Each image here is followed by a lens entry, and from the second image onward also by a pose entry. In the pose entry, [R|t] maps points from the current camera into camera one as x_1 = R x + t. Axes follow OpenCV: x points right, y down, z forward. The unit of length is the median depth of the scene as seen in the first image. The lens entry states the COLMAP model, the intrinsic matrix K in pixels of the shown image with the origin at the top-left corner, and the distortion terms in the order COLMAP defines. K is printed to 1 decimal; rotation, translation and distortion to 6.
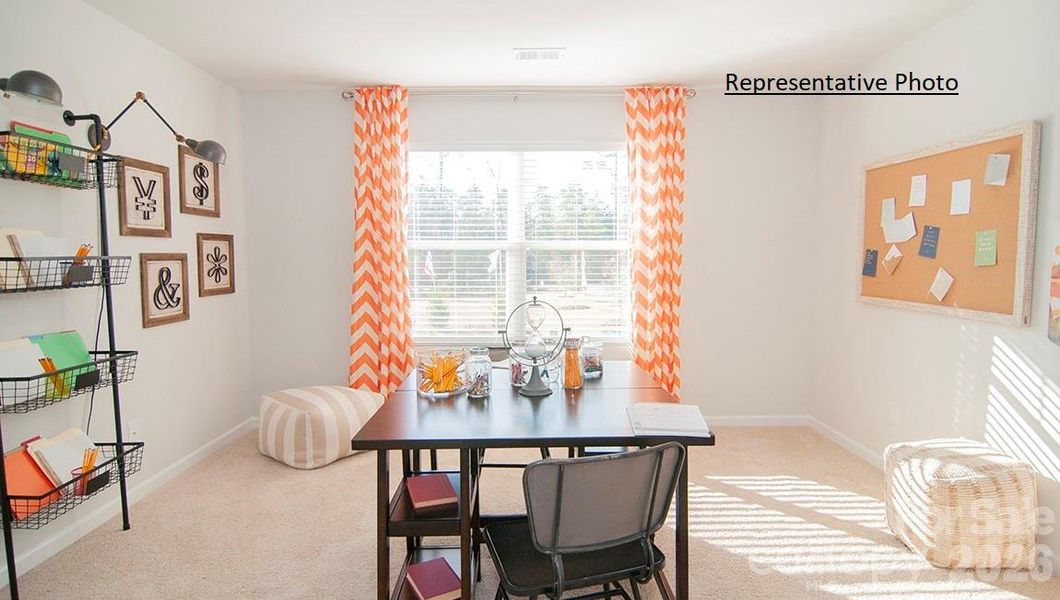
lens RADIAL K [[562.3, 0, 529.3], [0, 562.3, 293.3], [0, 0, 1]] dist [-0.017271, -0.000777]
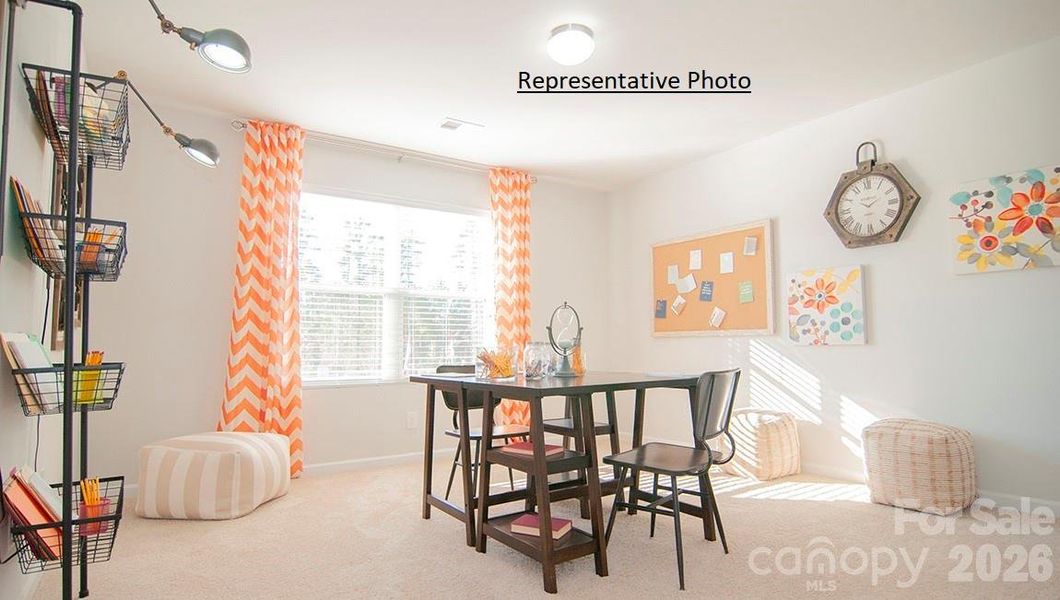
lens RADIAL K [[562.3, 0, 529.3], [0, 562.3, 293.3], [0, 0, 1]] dist [-0.017271, -0.000777]
pose [[0.832176, 0.049545, 0.552295, -0.524980], [0.040598, 0.987884, -0.149791, 0.119781], [-0.553024, 0.147074, 0.820081, -0.024190]]
